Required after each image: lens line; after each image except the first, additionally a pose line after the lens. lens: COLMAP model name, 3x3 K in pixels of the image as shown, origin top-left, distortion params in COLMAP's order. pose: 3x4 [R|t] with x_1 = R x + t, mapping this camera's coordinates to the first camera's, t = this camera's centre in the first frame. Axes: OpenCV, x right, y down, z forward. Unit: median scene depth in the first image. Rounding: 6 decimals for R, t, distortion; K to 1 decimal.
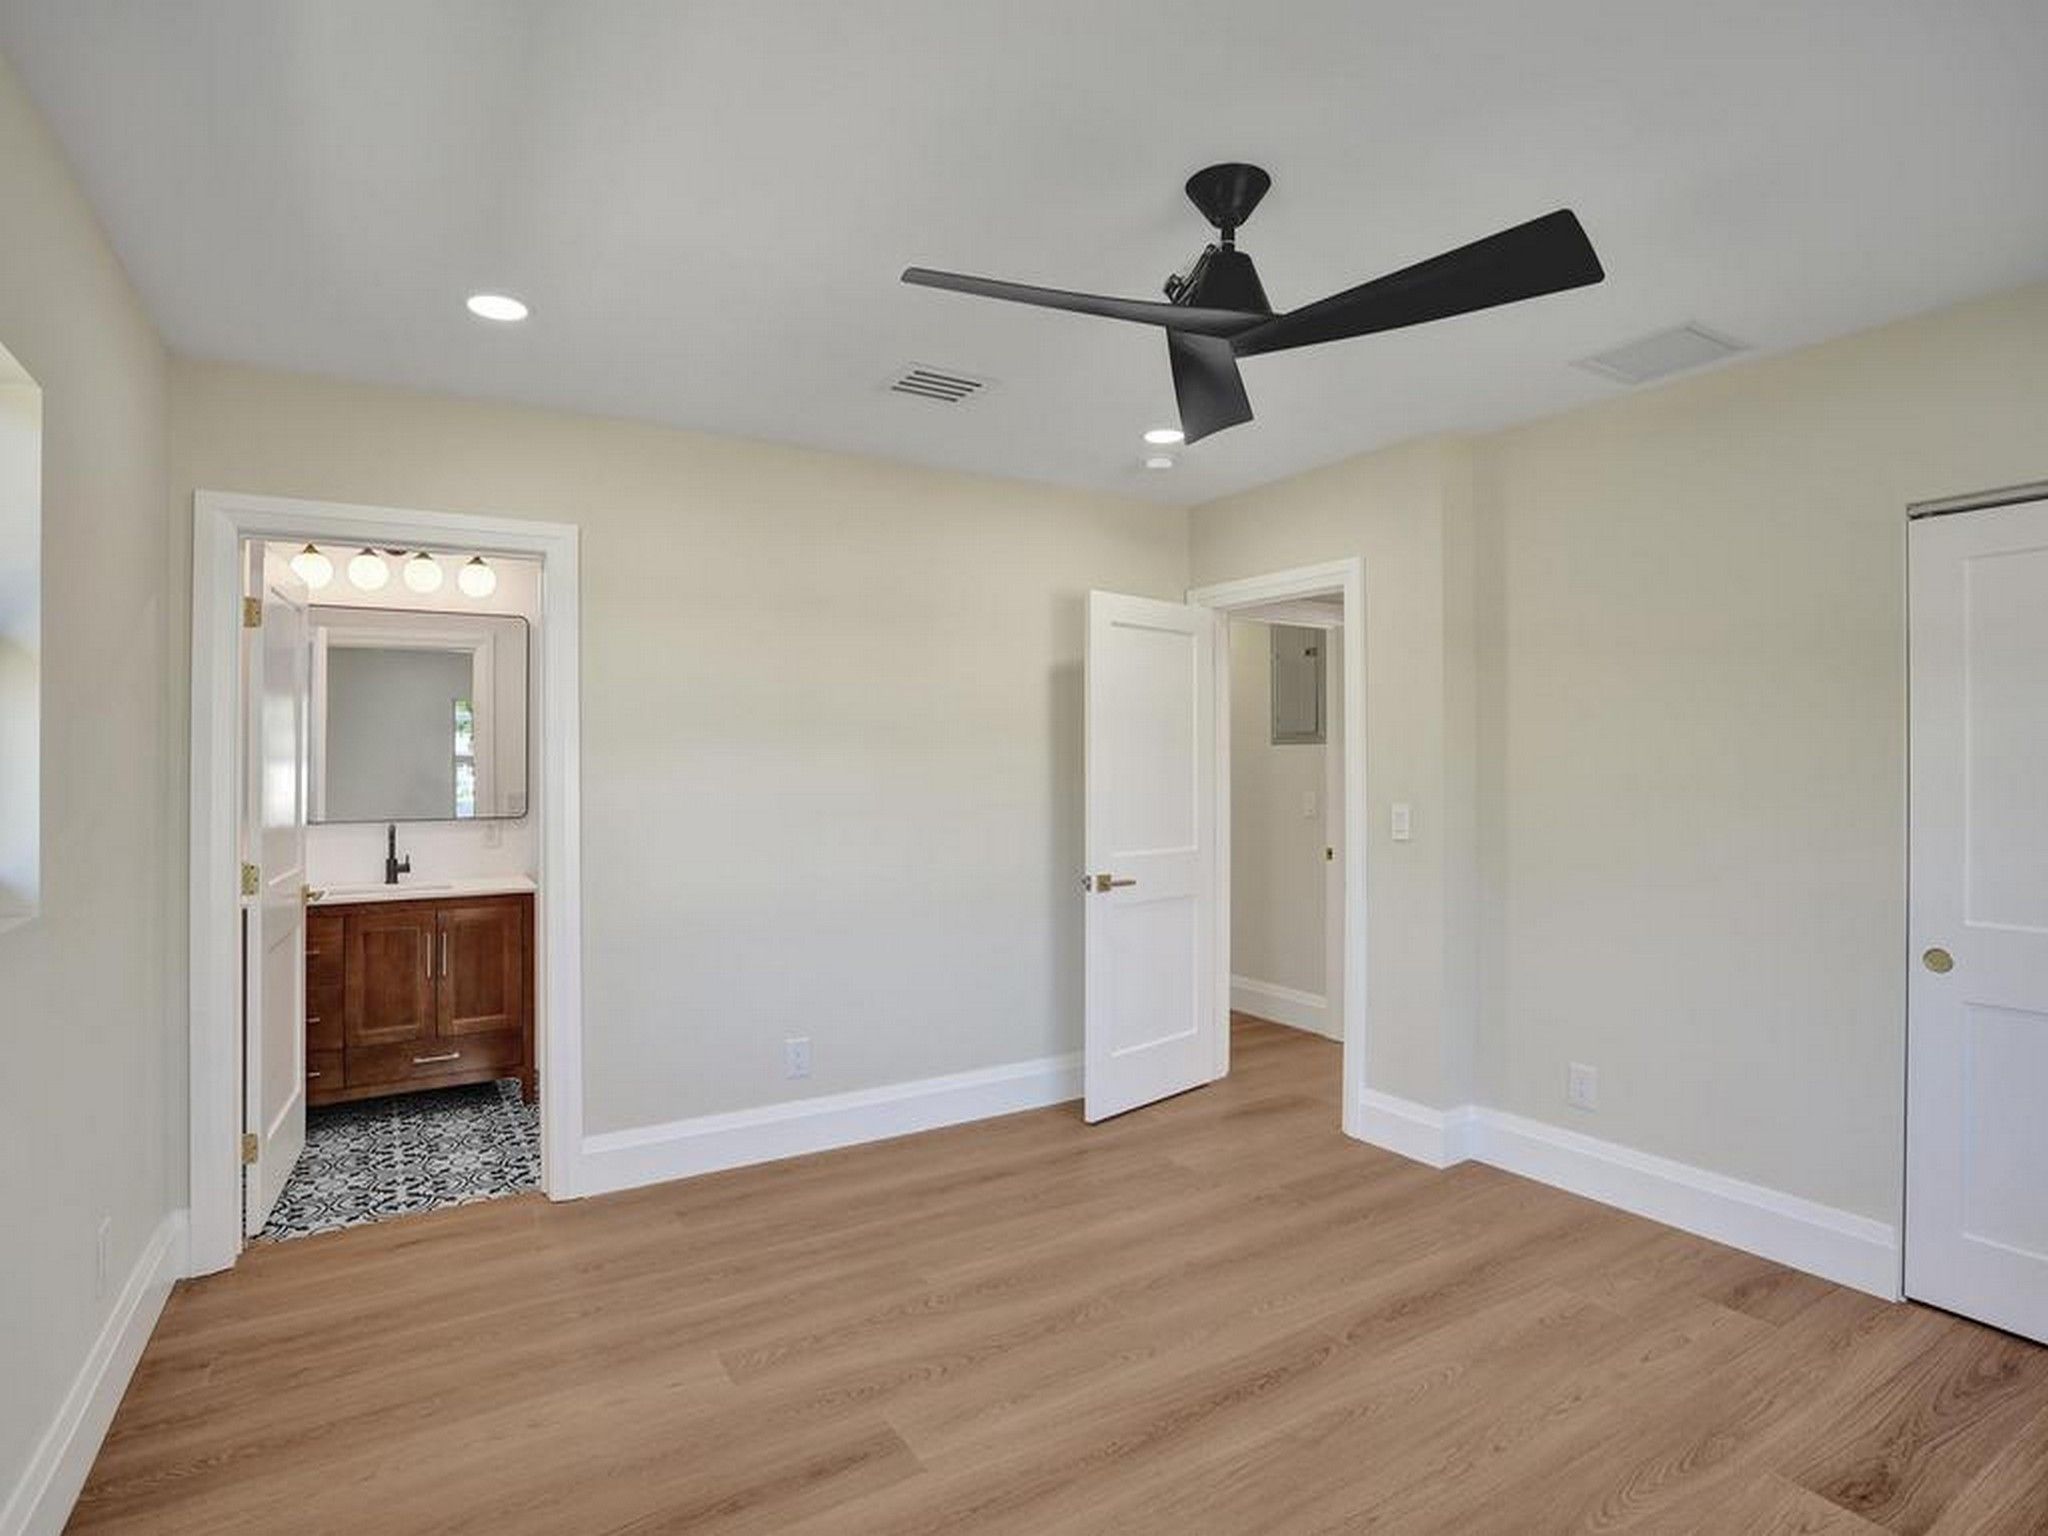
lens RADIAL K [[1072.8, 0, 1022.0], [0, 1072.8, 775.0], [0, 0, 1]] dist [-0.067695, 0.022710]
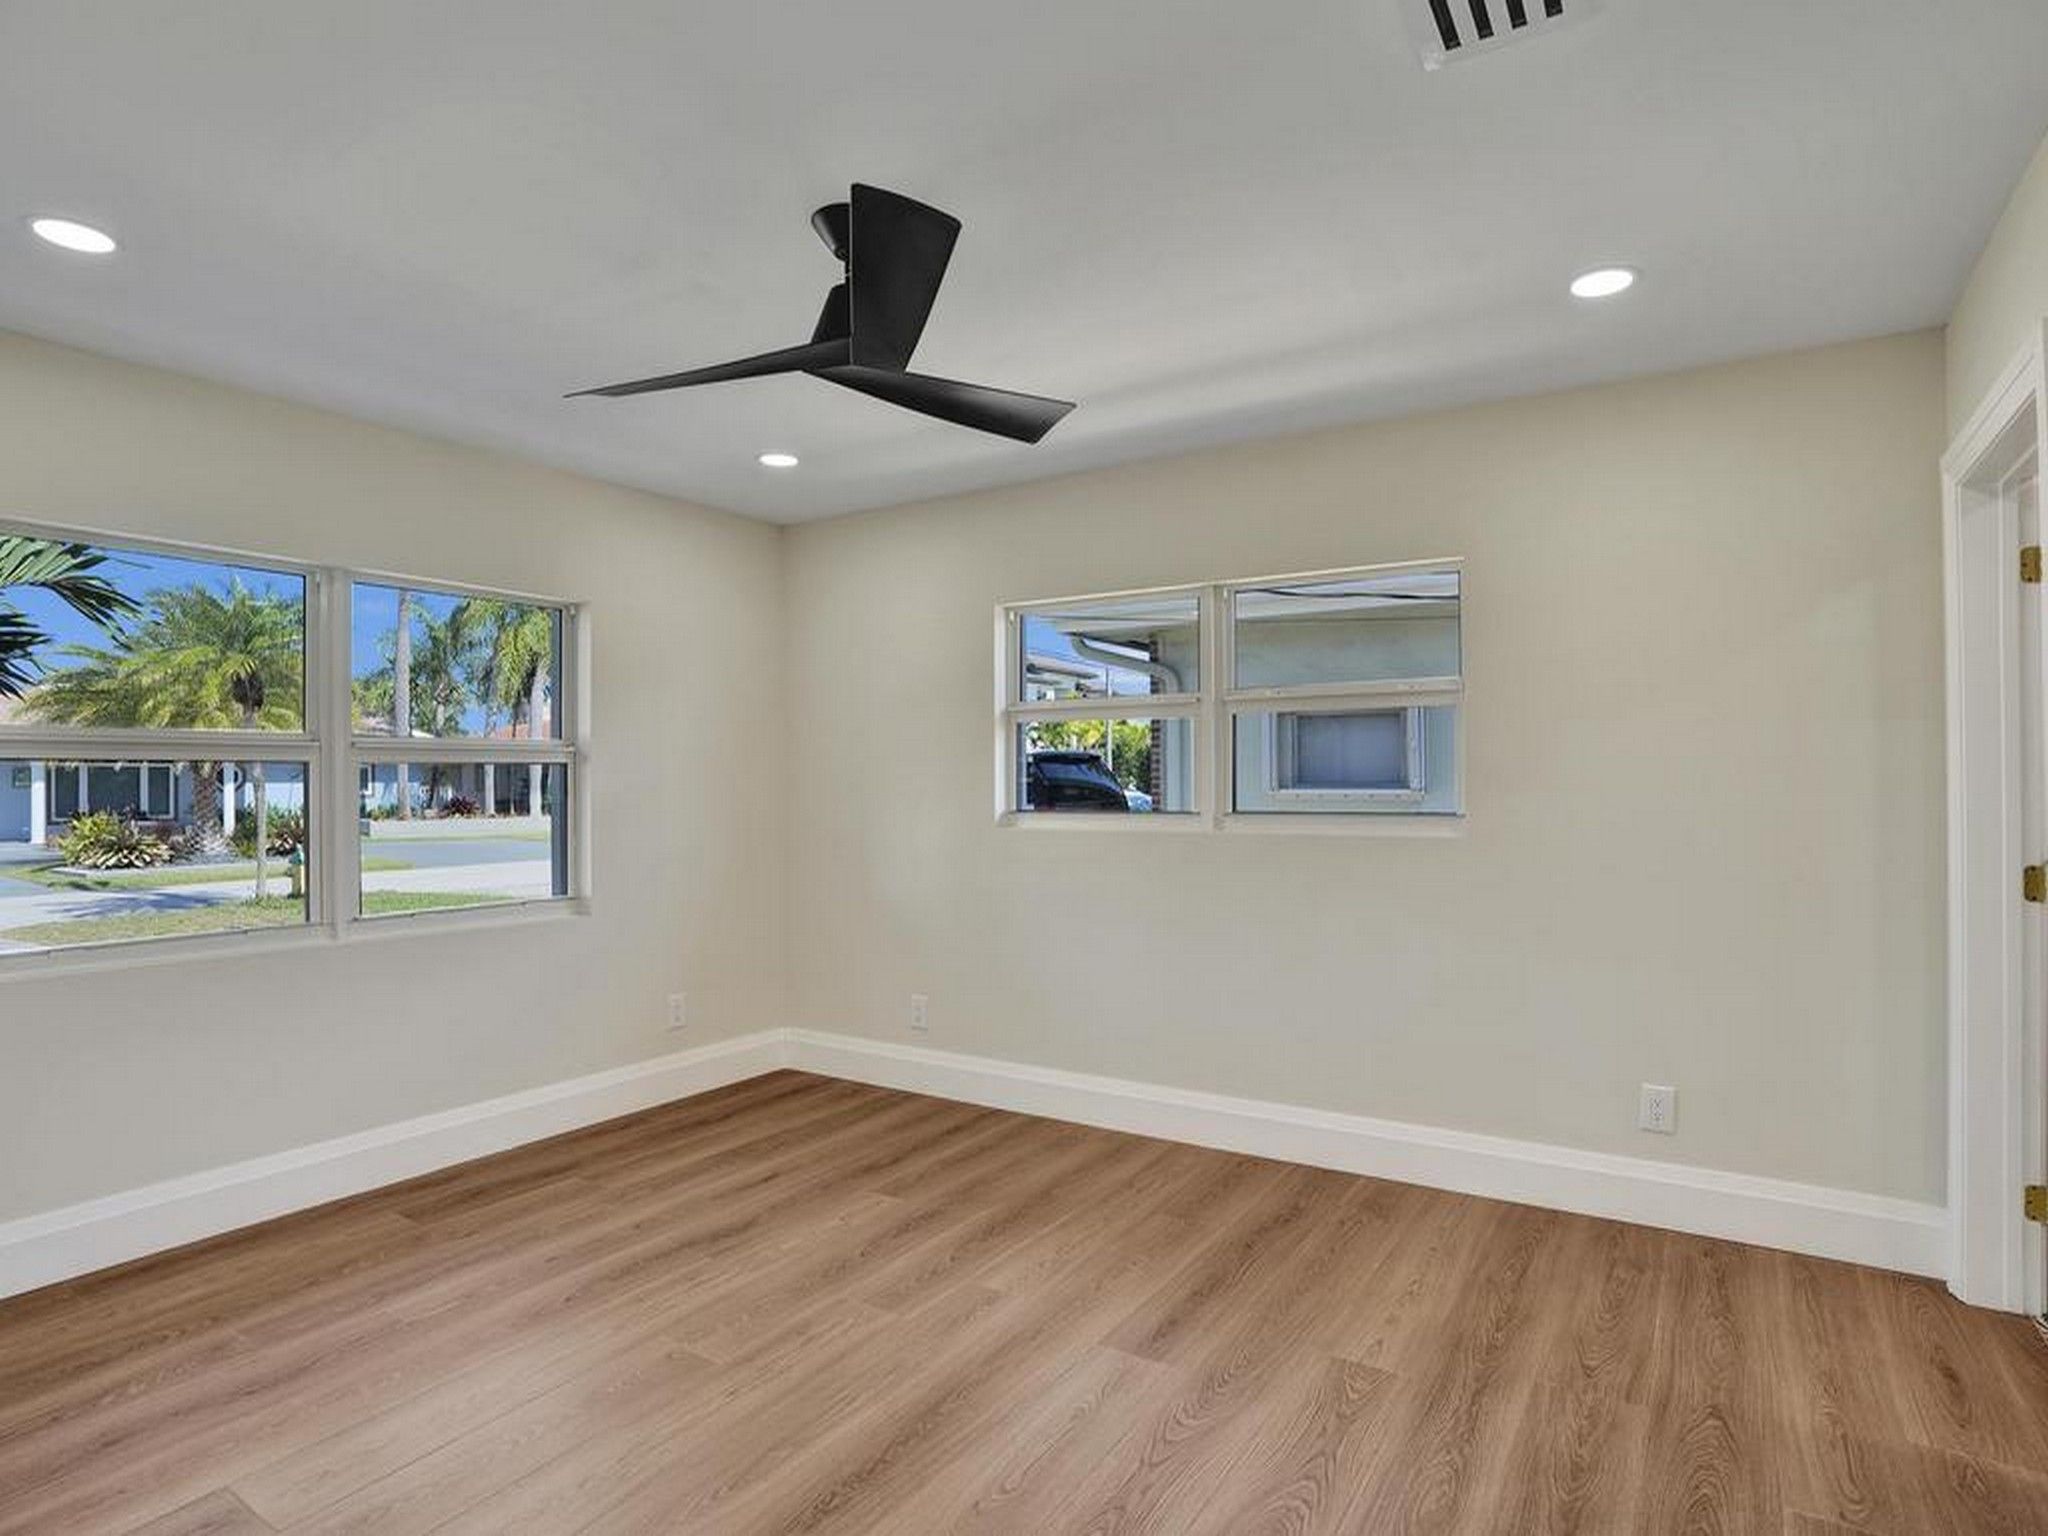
lens RADIAL K [[1072.8, 0, 1024.1], [0, 1072.8, 774.9], [0, 0, 1]] dist [-0.067695, 0.022710]
pose [[-0.906504, 0.015254, -0.421921, 0.414636], [0.018957, 0.999810, -0.004584, 0.007536], [0.421771, -0.012154, -0.906621, 1.745813]]
